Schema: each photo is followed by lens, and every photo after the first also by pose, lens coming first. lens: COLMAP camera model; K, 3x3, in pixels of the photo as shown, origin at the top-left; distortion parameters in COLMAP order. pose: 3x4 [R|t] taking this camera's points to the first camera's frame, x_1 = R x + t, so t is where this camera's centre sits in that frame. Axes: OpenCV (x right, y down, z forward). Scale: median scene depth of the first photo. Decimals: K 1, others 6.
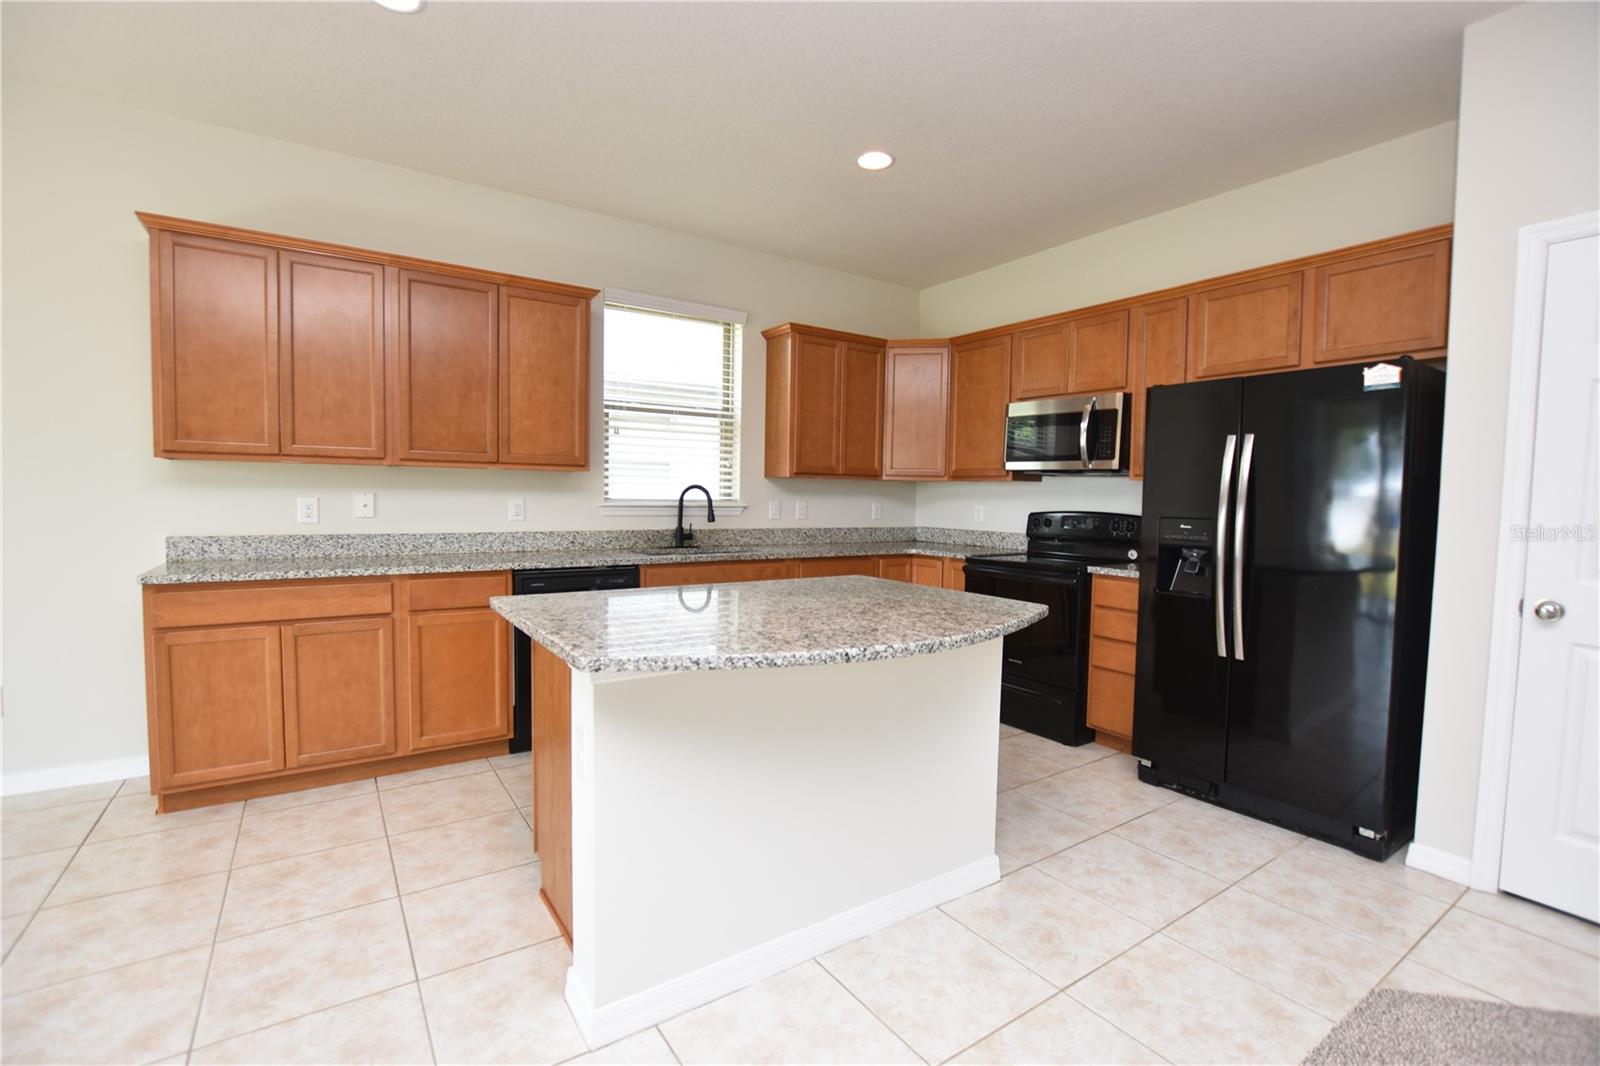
lens RADIAL K [[723.8, 0, 800.0], [0, 723.8, 533.0], [0, 0, 1]] dist [-0.024267, 0.000186]
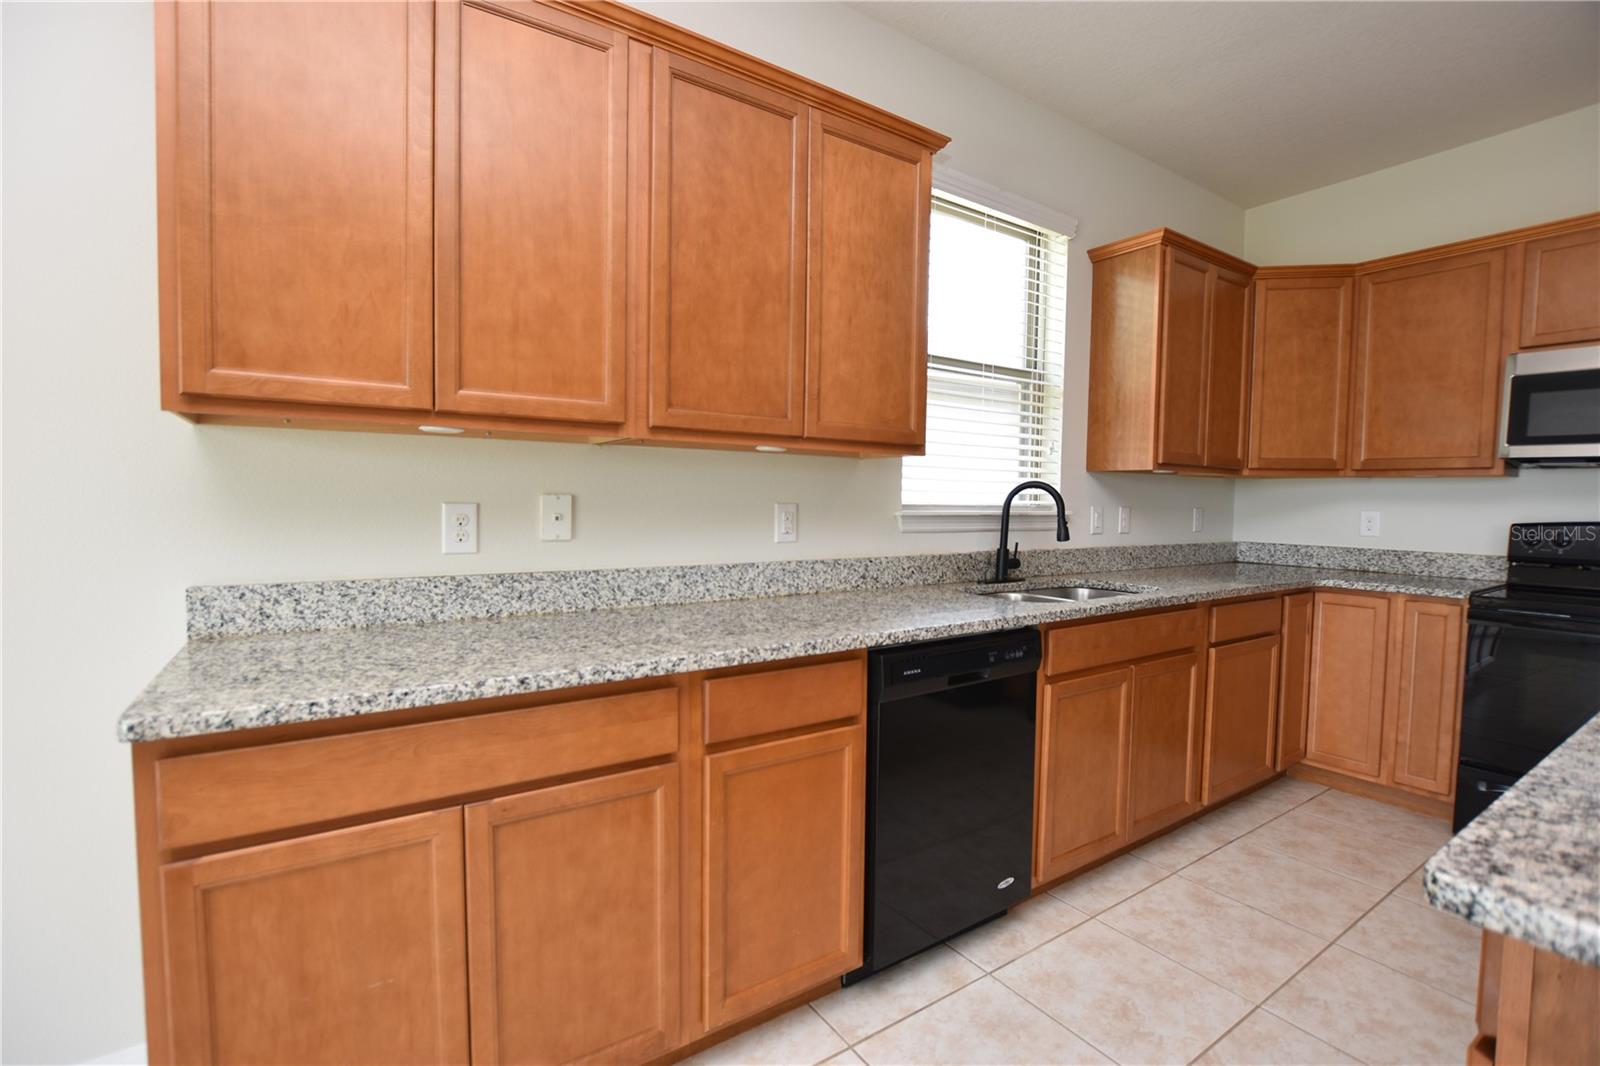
lens RADIAL K [[715.6, 0, 792.8], [0, 715.6, 535.5], [0, 0, 1]] dist [-0.023645, -0.000091]
pose [[0.999987, -0.002186, -0.004562, -0.453540], [0.002186, 0.999998, -0.000064, -0.026192], [0.004562, 0.000055, 0.999990, 0.497078]]
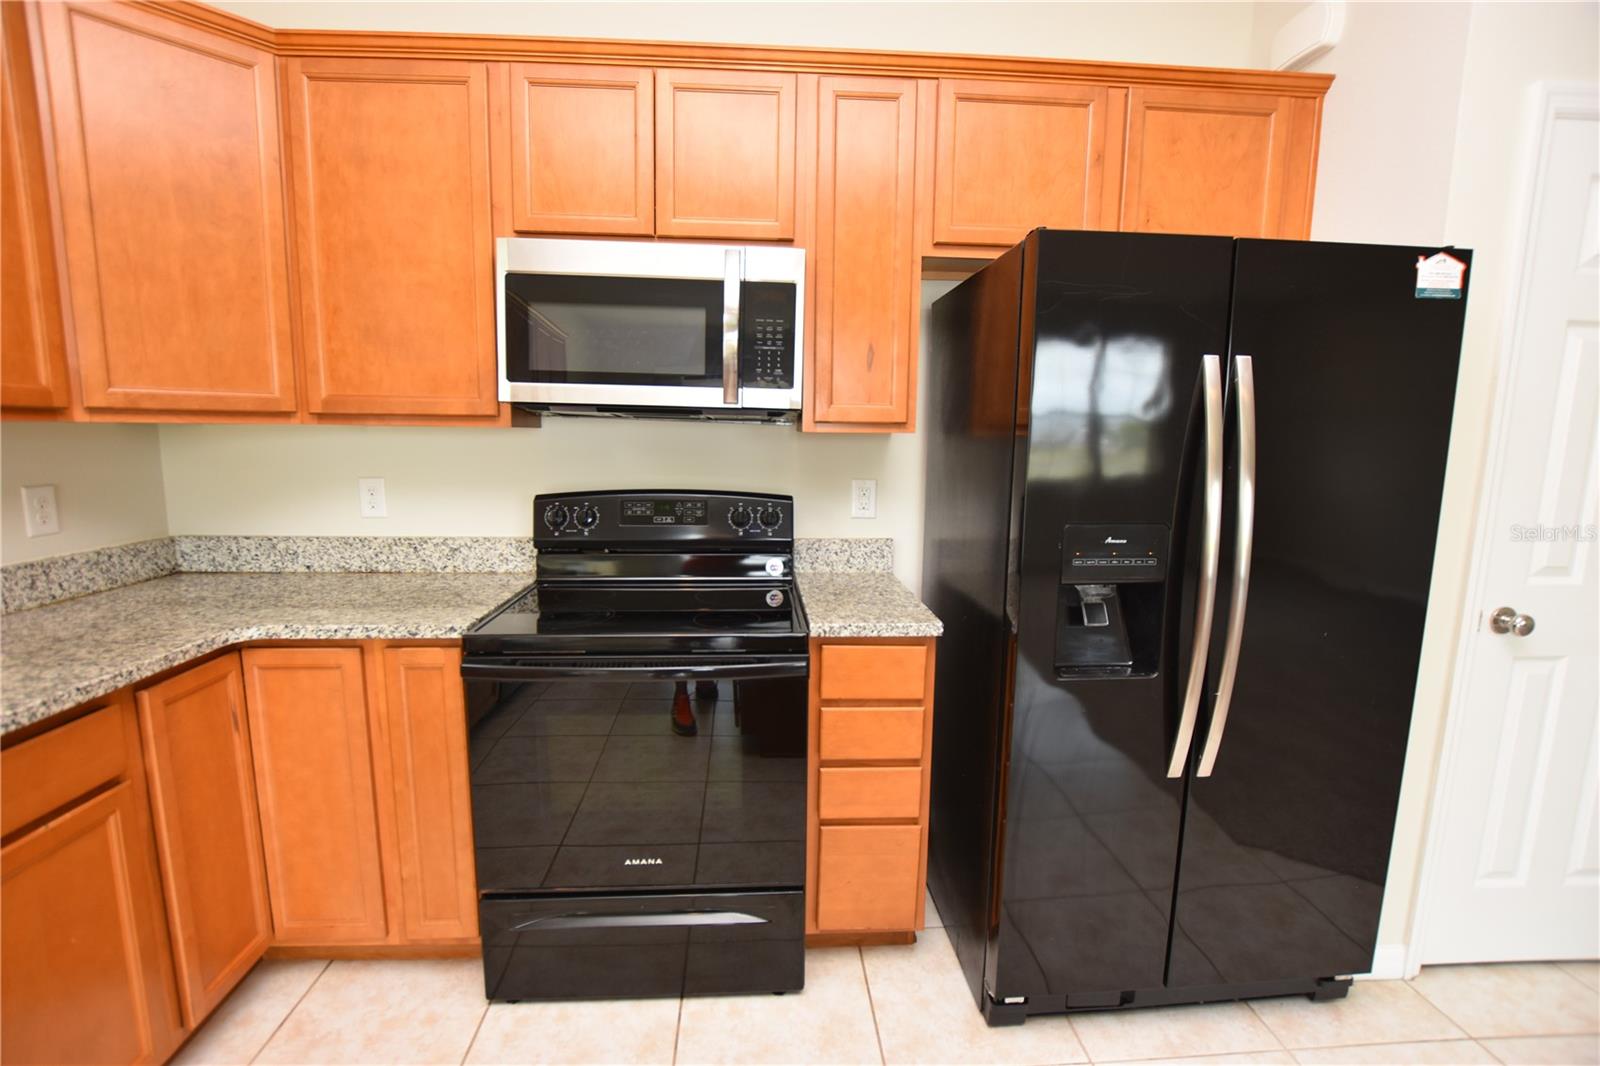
lens RADIAL K [[715.6, 0, 792.8], [0, 715.6, 535.5], [0, 0, 1]] dist [-0.023645, -0.000091]
pose [[0.513801, -0.132091, 0.847679, 0.014775], [0.040554, 0.990711, 0.129798, -0.075922], [-0.856950, -0.032313, 0.514385, 0.849287]]
